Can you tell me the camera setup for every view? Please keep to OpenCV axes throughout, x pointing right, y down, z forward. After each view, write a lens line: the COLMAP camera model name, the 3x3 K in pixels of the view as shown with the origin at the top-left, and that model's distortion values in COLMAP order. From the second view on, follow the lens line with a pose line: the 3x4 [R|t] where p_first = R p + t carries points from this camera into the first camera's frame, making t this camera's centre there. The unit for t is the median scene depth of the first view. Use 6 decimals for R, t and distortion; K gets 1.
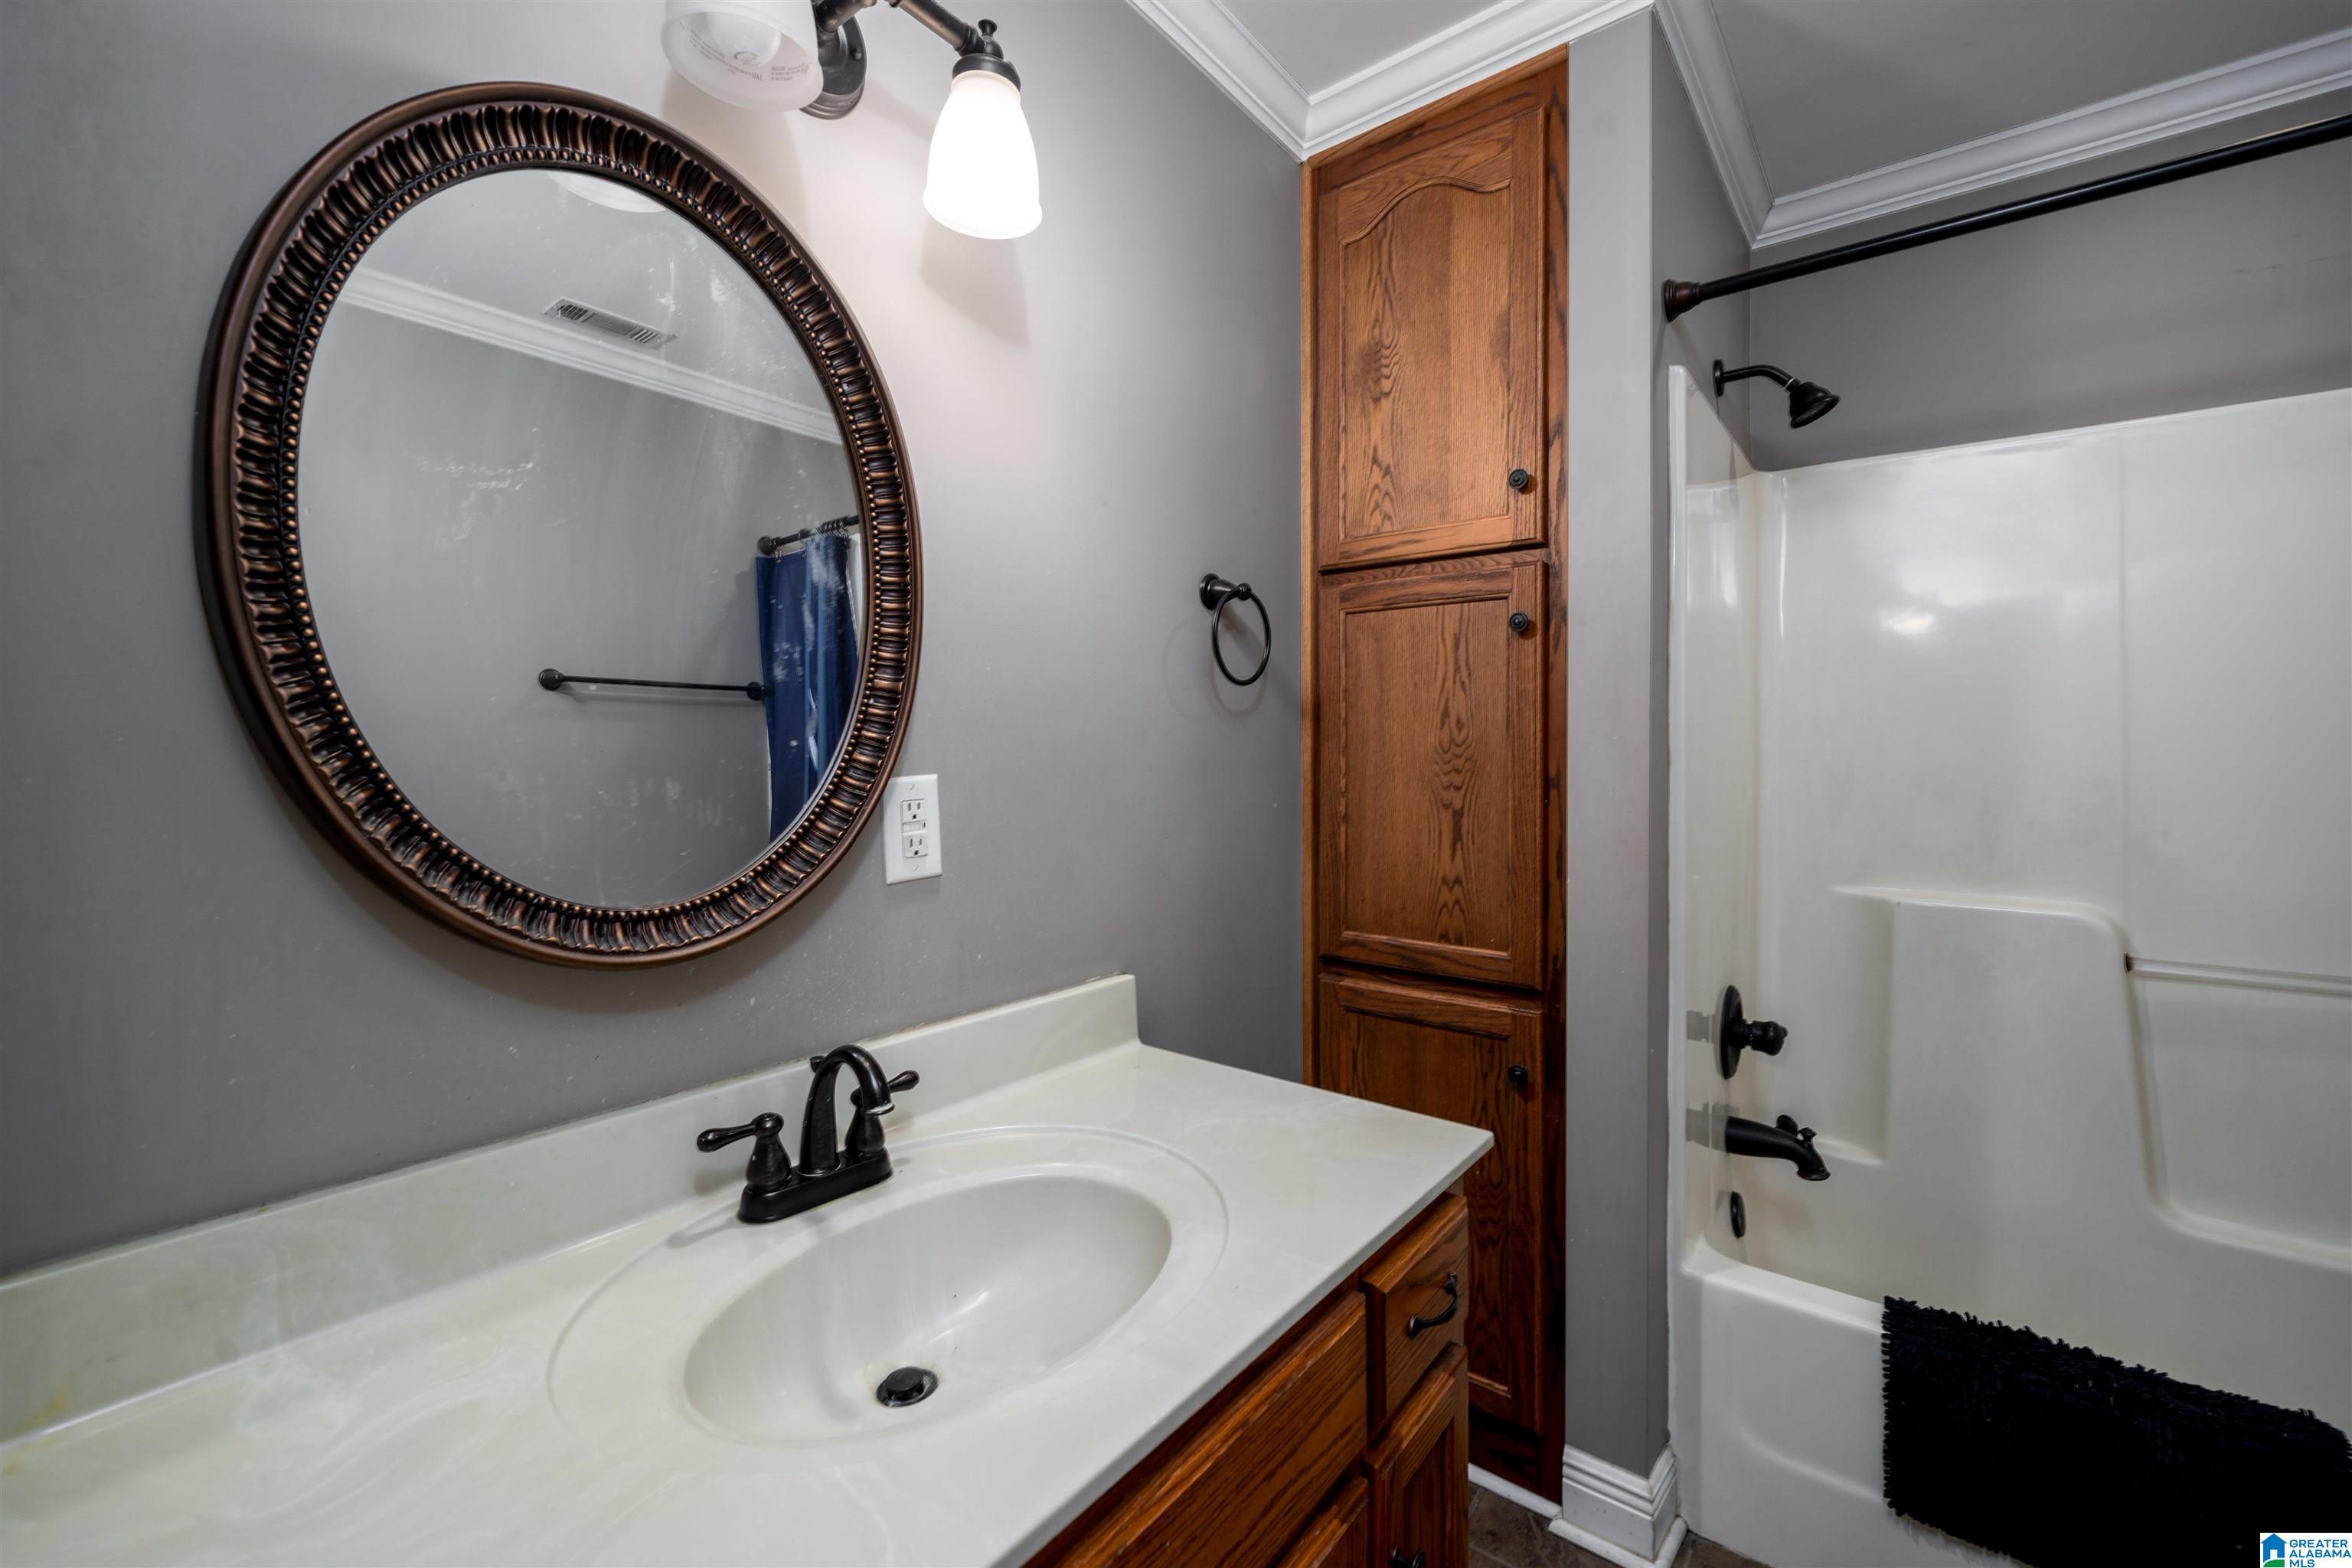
lens RADIAL K [[947.7, 0, 1172.6], [0, 947.7, 793.4], [0, 0, 1]] dist [-0.001494, -0.000019]
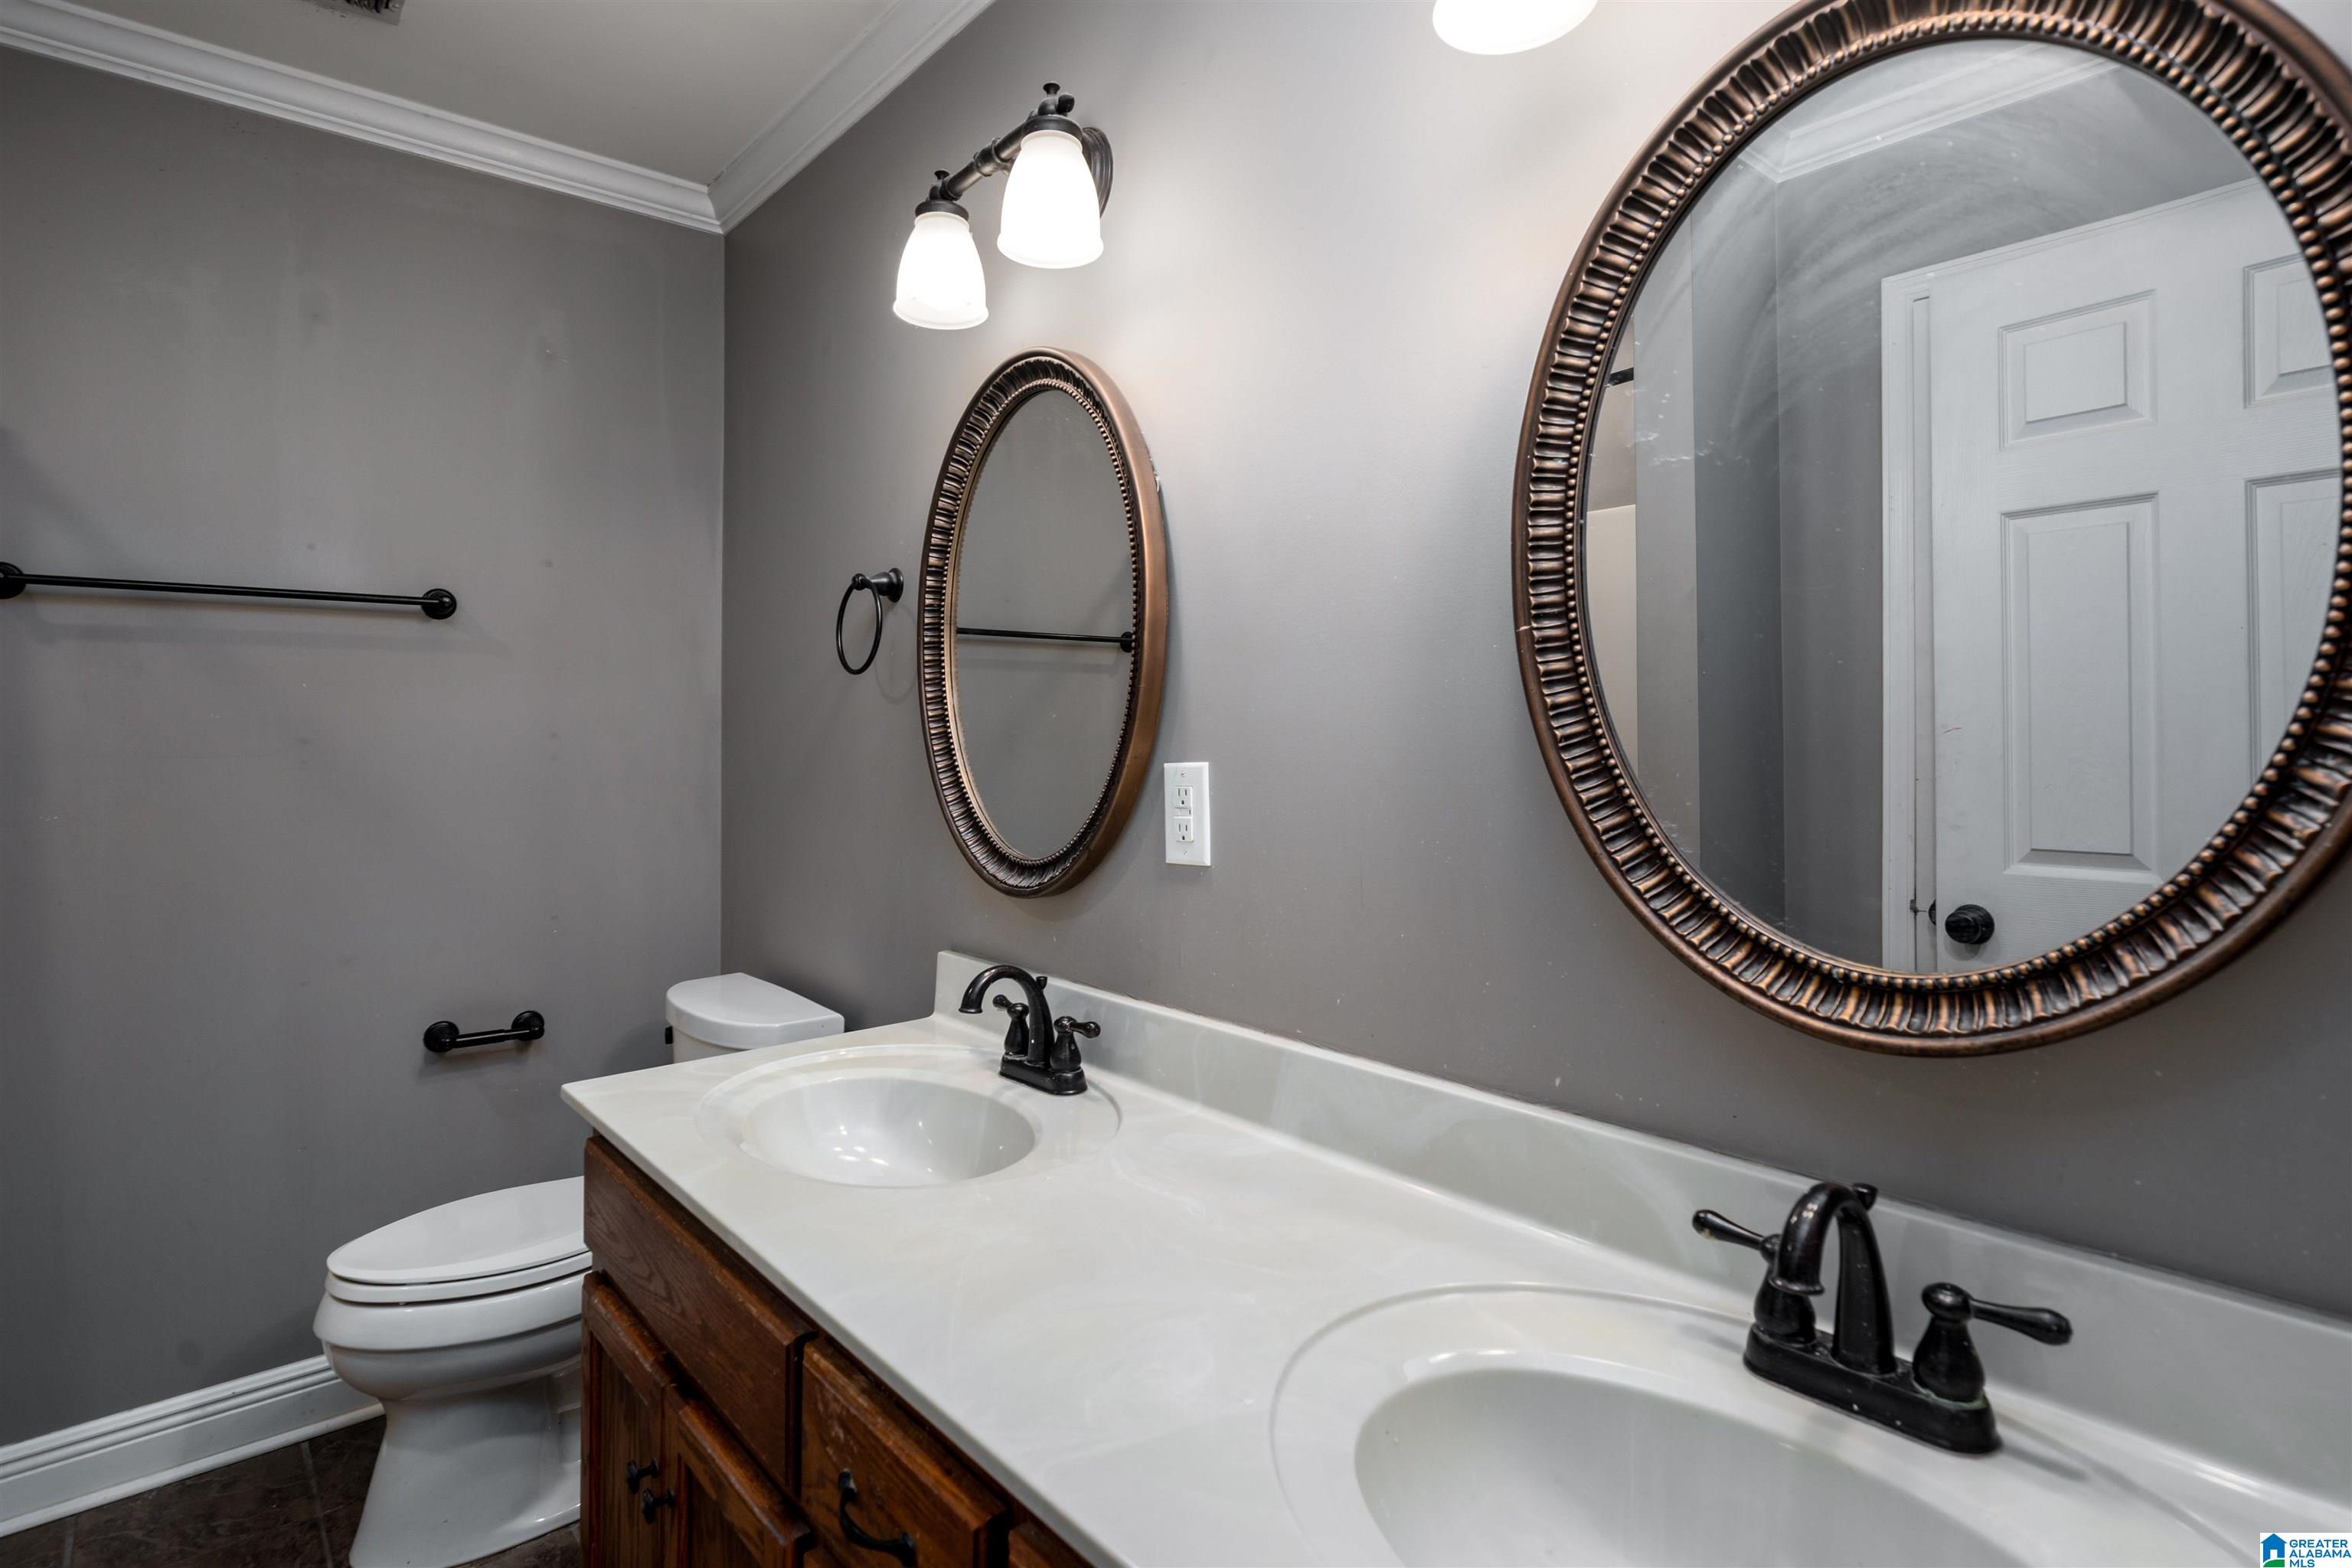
lens RADIAL K [[1171.1, 0, 1171.4], [0, 1171.1, 761.3], [0, 0, 1]] dist [-0.006252, -0.001201]
pose [[-0.192605, 0.005931, -0.981259, 0.560096], [-0.035394, 0.999289, 0.012988, -0.021793], [0.980638, 0.037232, -0.192258, 0.704895]]
